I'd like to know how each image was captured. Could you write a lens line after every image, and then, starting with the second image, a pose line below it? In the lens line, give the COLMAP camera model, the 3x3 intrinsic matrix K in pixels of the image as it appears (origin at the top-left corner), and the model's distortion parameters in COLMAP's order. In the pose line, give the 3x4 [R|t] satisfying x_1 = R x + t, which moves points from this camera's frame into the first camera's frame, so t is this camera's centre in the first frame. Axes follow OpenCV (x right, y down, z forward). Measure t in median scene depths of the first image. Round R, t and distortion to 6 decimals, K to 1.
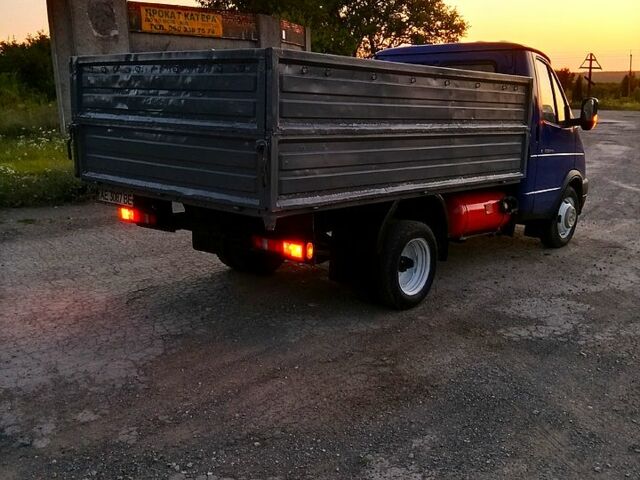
lens RADIAL K [[674.6, 0, 324.9], [0, 674.6, 242.5], [0, 0, 1]] dist [0.072387, 0.000000]
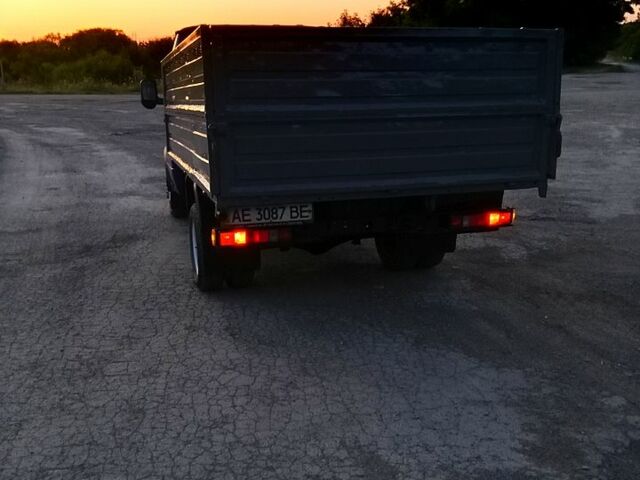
lens RADIAL K [[674.6, 0, 324.1], [0, 674.6, 239.5], [0, 0, 1]] dist [0.072387, 0.000000]
pose [[0.544121, -0.213512, 0.811385, -0.929382], [0.198884, 0.972338, 0.122492, -0.123765], [-0.815094, 0.094721, 0.571533, 0.532246]]
